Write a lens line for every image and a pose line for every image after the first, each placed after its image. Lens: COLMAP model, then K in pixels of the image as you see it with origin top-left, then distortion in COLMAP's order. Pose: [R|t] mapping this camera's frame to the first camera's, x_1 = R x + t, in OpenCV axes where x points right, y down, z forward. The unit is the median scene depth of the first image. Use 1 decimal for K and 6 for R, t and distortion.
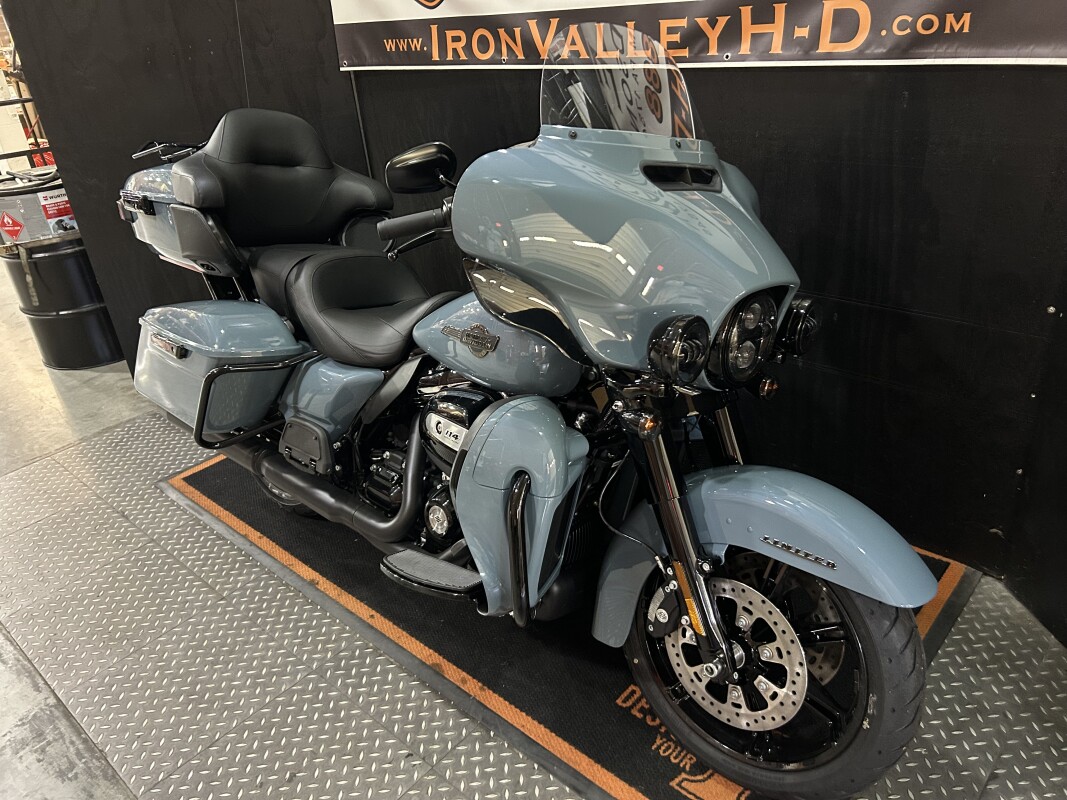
lens RADIAL K [[804.5, 0, 530.9], [0, 804.5, 393.8], [0, 0, 1]] dist [0.046422, -0.051026]
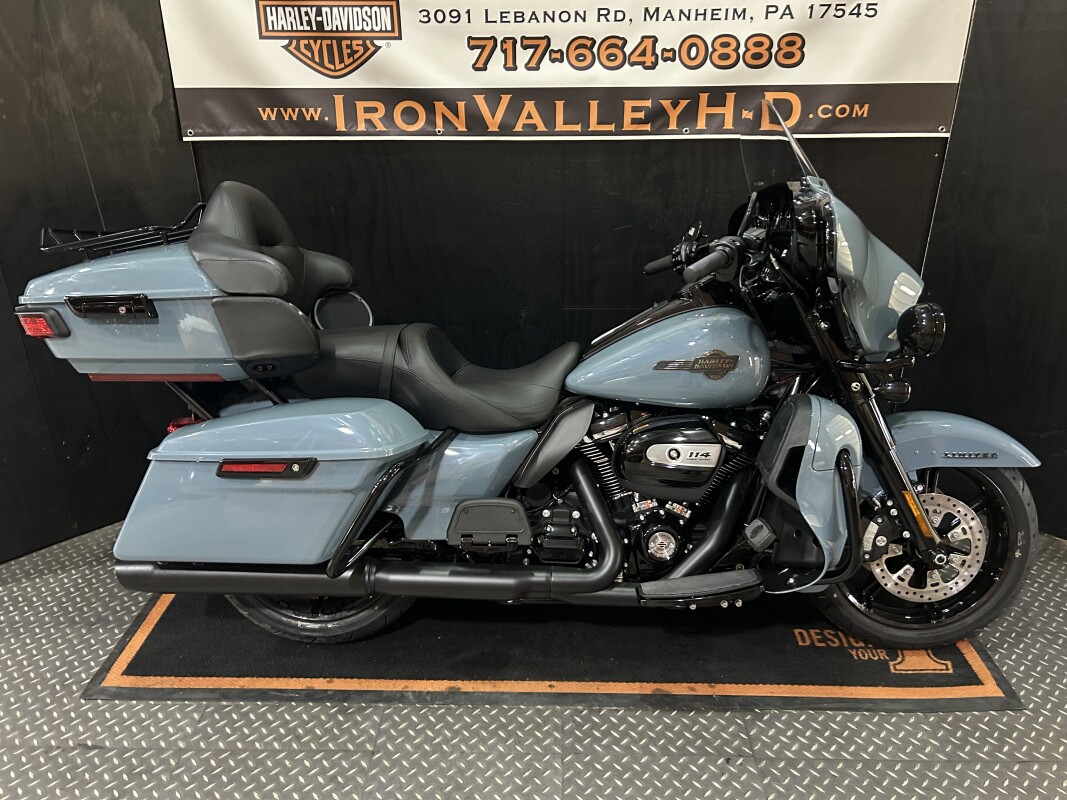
lens RADIAL K [[804.5, 0, 531.9], [0, 804.5, 401.9], [0, 0, 1]] dist [0.046422, -0.051026]
pose [[0.752052, -0.191043, 0.630809, -0.791855], [0.244041, 0.969761, 0.002749, -0.064873], [-0.612259, 0.151876, 0.775933, 0.222353]]
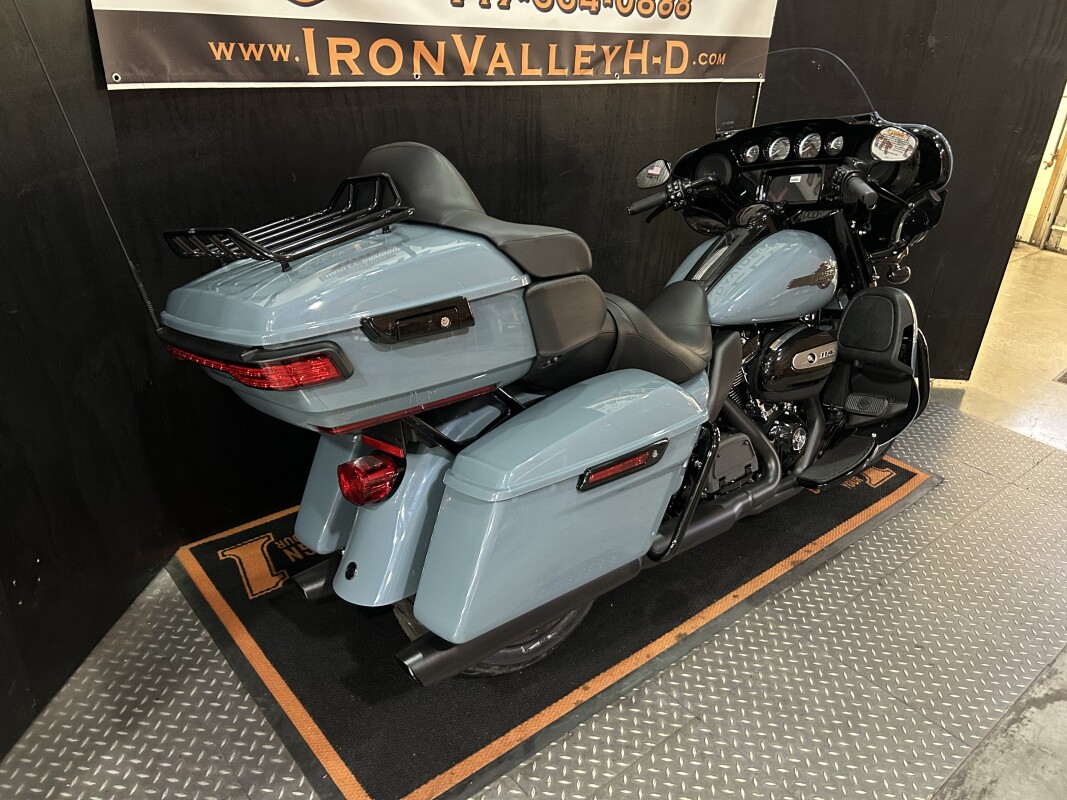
lens RADIAL K [[804.5, 0, 534.1], [0, 804.5, 398.6], [0, 0, 1]] dist [0.046422, -0.051026]
pose [[0.123315, -0.348475, 0.929171, -1.165855], [0.384888, 0.879820, 0.278886, -0.360206], [-0.914688, 0.323236, 0.242619, 0.941243]]
